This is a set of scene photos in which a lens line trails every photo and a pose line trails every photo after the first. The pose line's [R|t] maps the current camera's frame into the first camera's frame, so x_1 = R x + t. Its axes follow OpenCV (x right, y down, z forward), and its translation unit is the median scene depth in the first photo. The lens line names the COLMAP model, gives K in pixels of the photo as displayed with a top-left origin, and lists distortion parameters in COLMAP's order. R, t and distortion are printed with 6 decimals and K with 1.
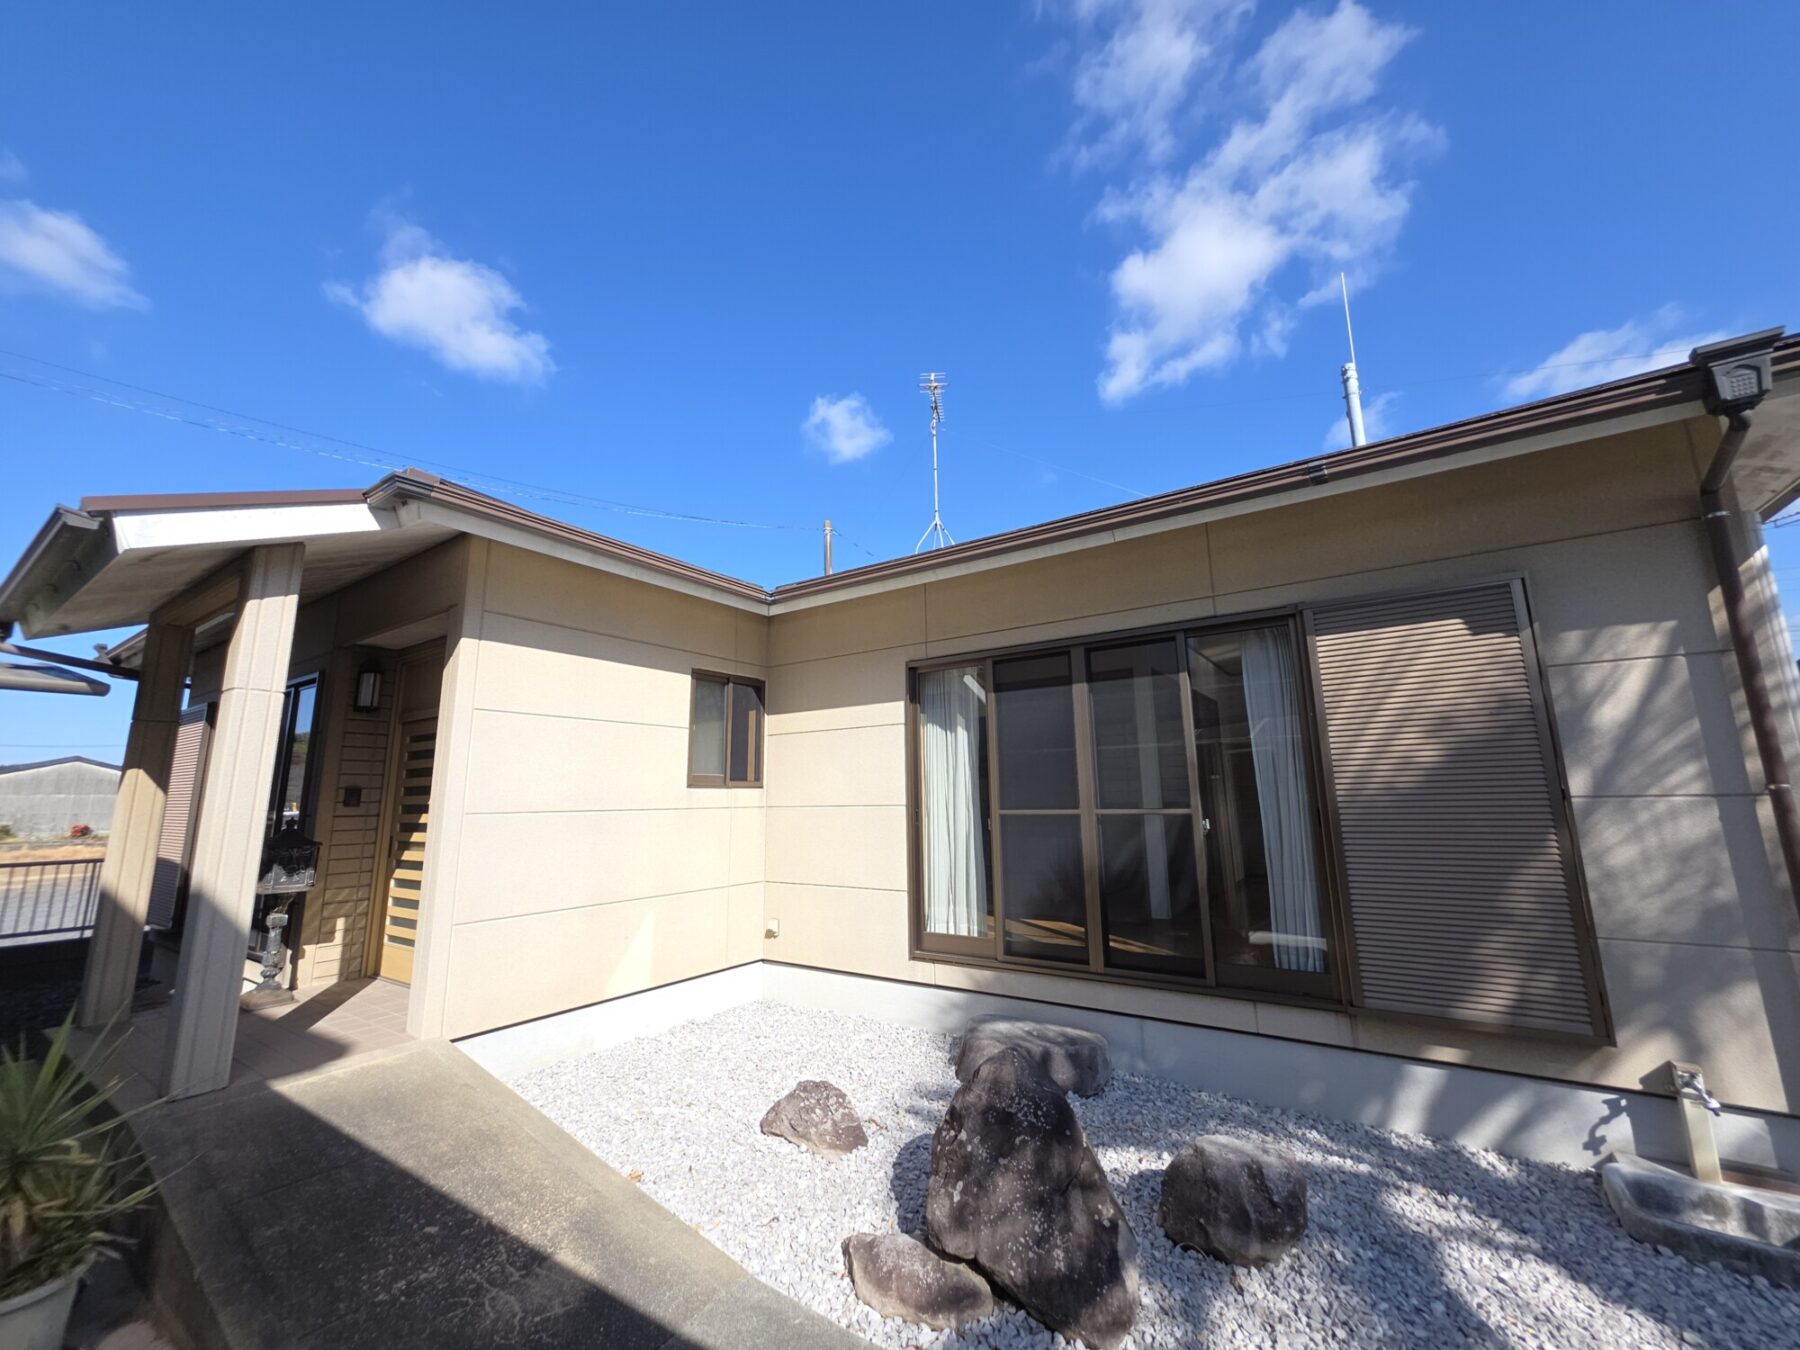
lens RADIAL K [[719.8, 0, 896.2], [0, 719.8, 669.5], [0, 0, 1]] dist [-0.002556, 0.000189]
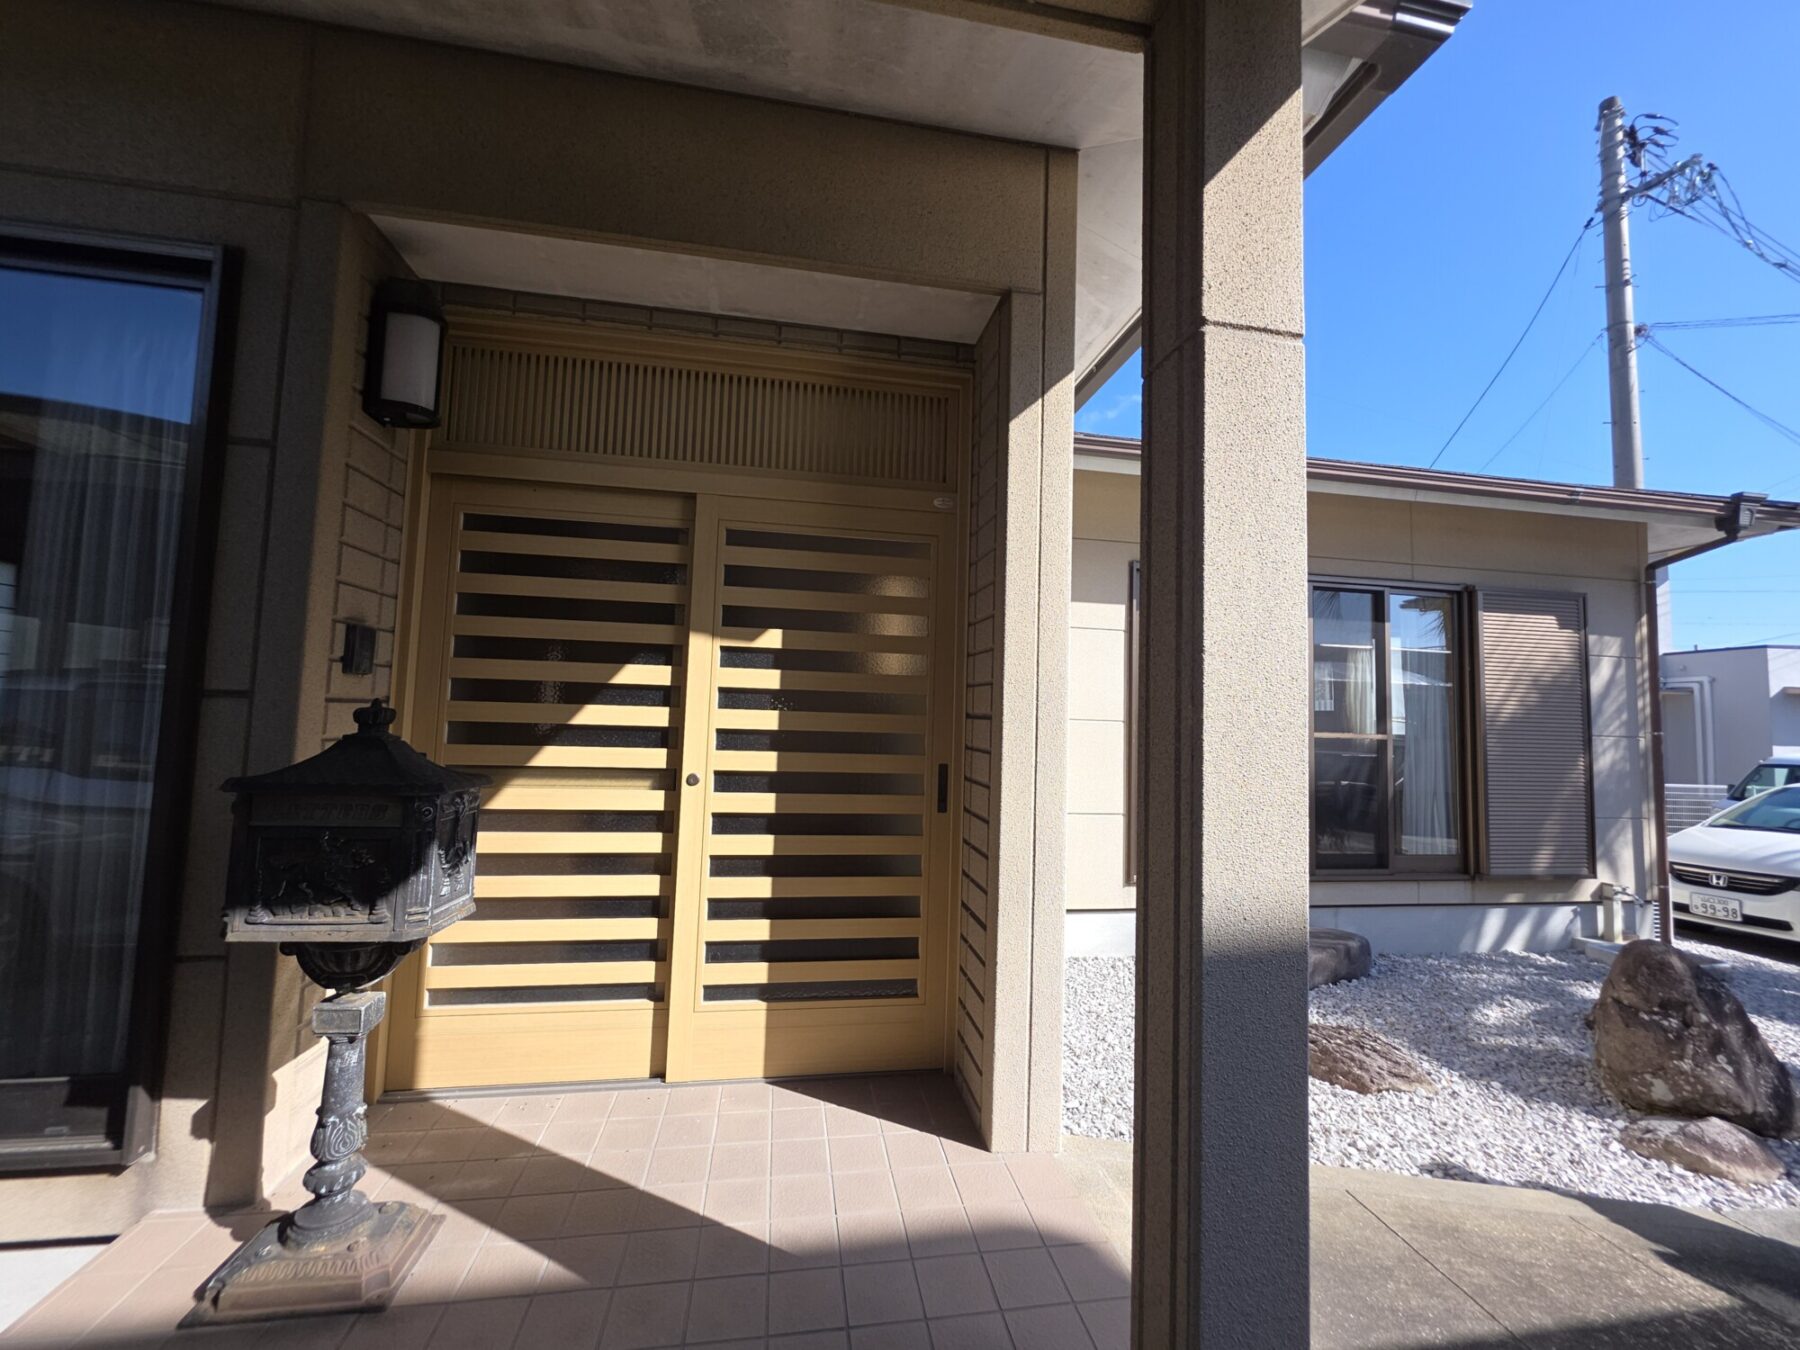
lens RADIAL K [[719.8, 0, 901.8], [0, 719.8, 673.4], [0, 0, 1]] dist [-0.002556, 0.000189]
pose [[0.715500, 0.078914, 0.694141, -1.213160], [-0.168434, 0.983775, 0.061776, 0.181173], [-0.678004, -0.161118, 0.717183, 0.825164]]
